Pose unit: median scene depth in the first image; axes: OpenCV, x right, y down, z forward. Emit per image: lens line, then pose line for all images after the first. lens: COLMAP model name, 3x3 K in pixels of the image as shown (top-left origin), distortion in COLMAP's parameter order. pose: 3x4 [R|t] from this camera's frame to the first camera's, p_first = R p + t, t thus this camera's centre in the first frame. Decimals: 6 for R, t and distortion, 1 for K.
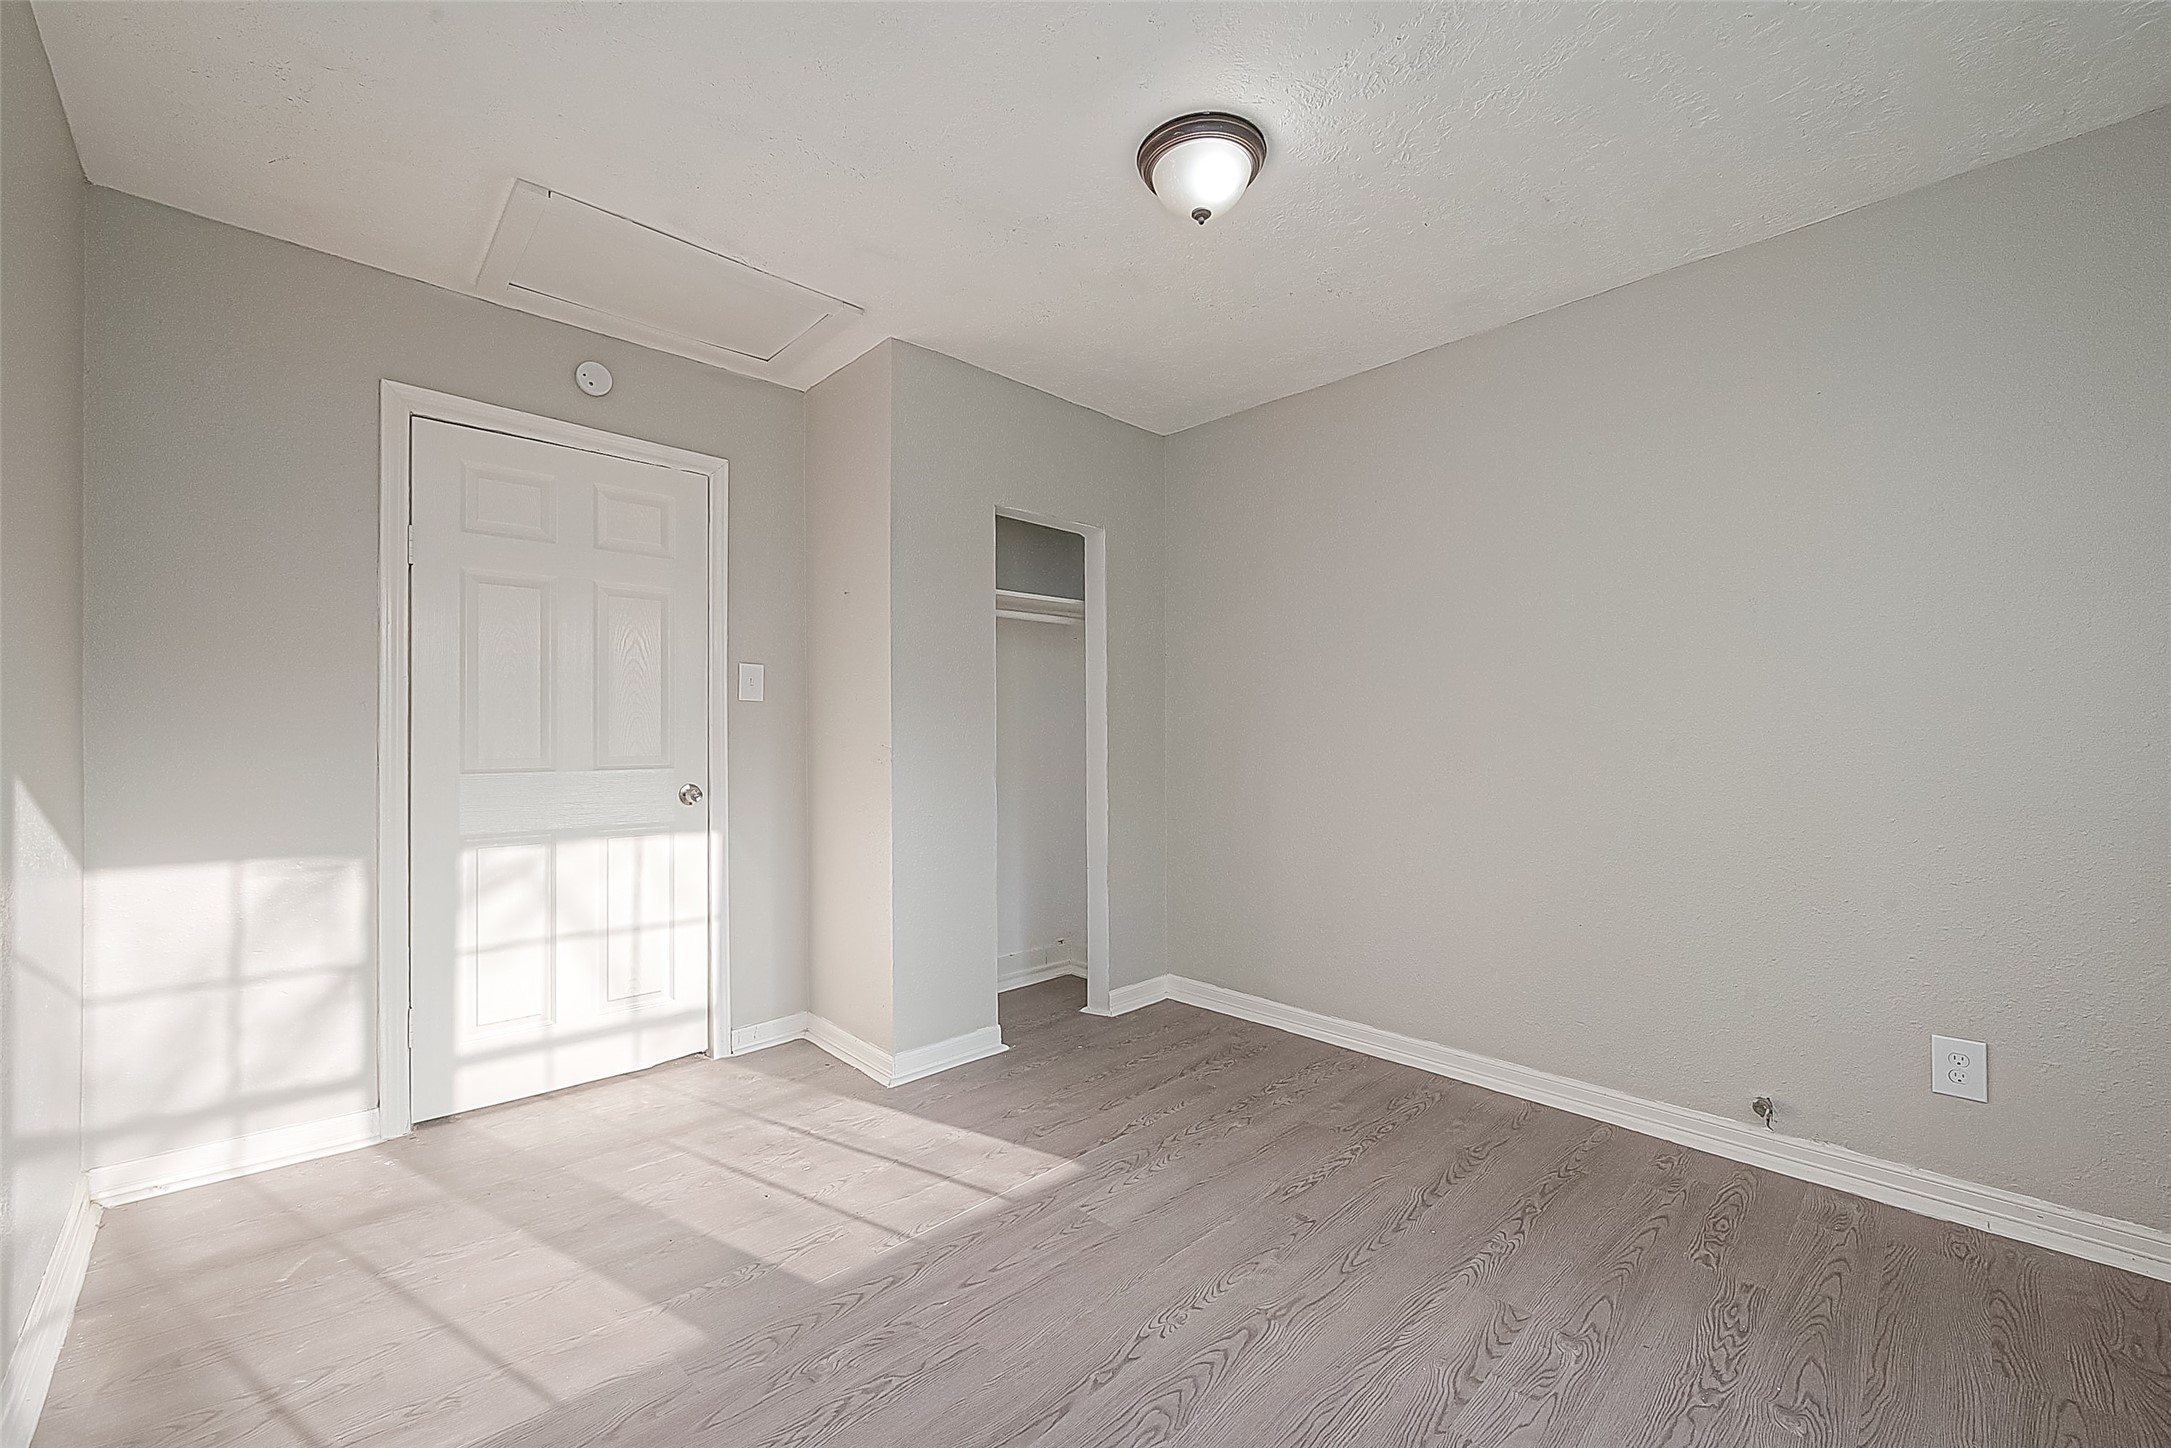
lens RADIAL K [[884.8, 0, 1085.6], [0, 884.8, 733.2], [0, 0, 1]] dist [-0.000070, 0.000001]
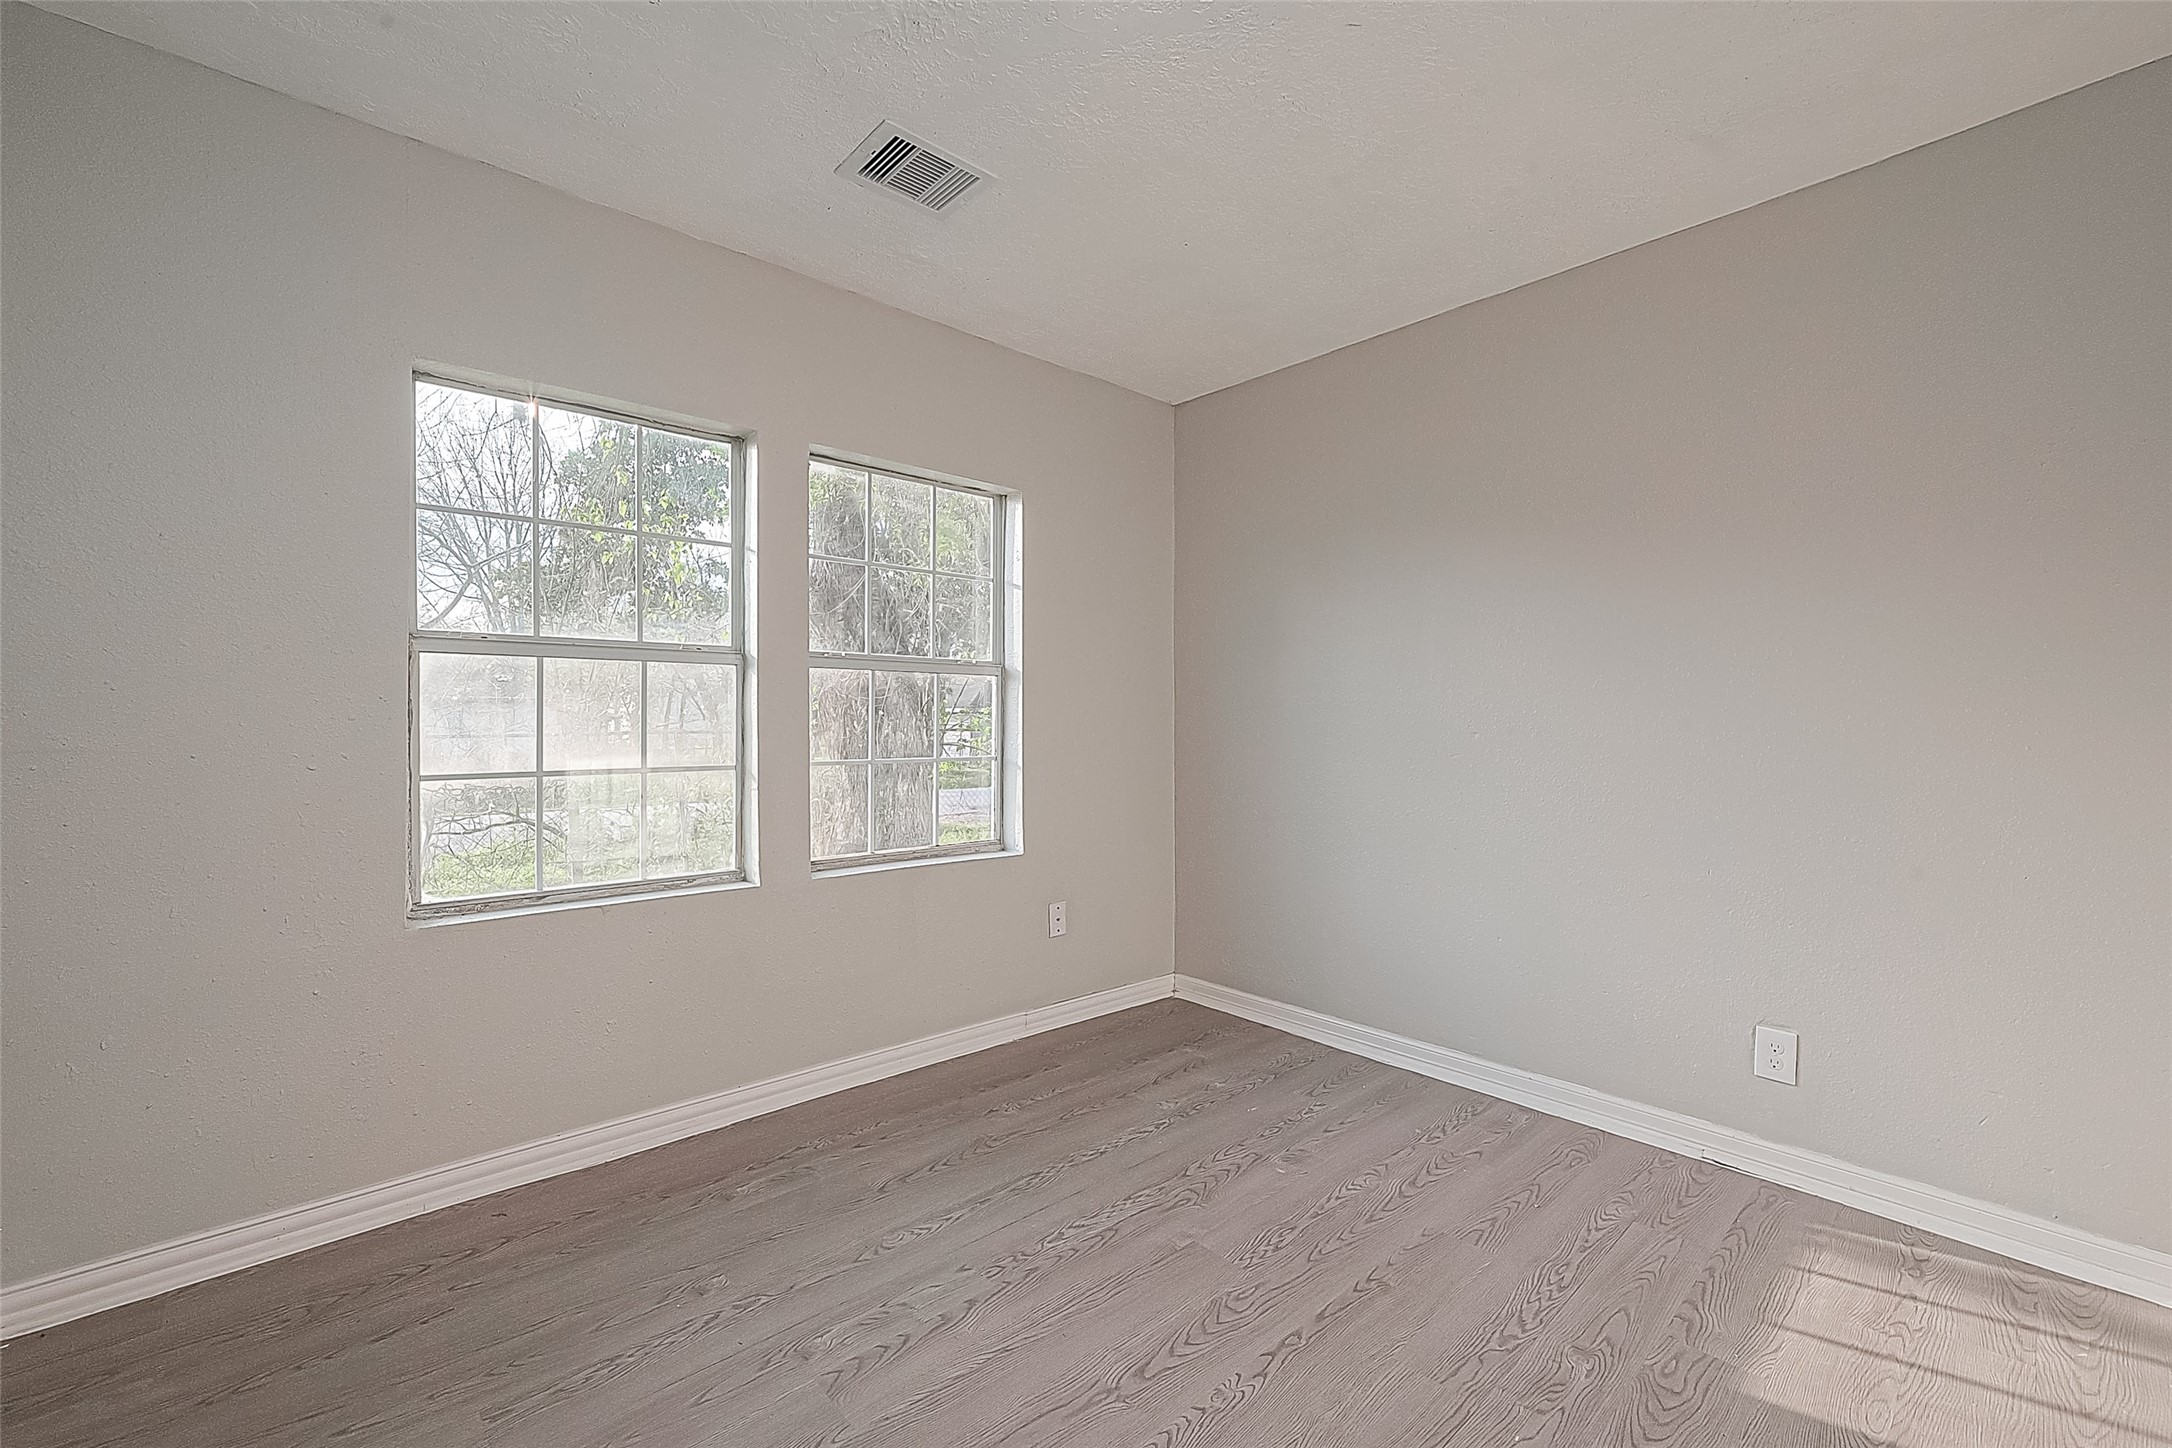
lens RADIAL K [[885.2, 0, 1086.1], [0, 885.2, 733.2], [0, 0, 1]] dist [-0.000070, 0.000001]
pose [[-0.999503, -0.002914, 0.031392, 0.192419], [-0.003135, 0.999971, -0.006998, 0.021617], [-0.031371, -0.007093, -0.999483, 1.703077]]
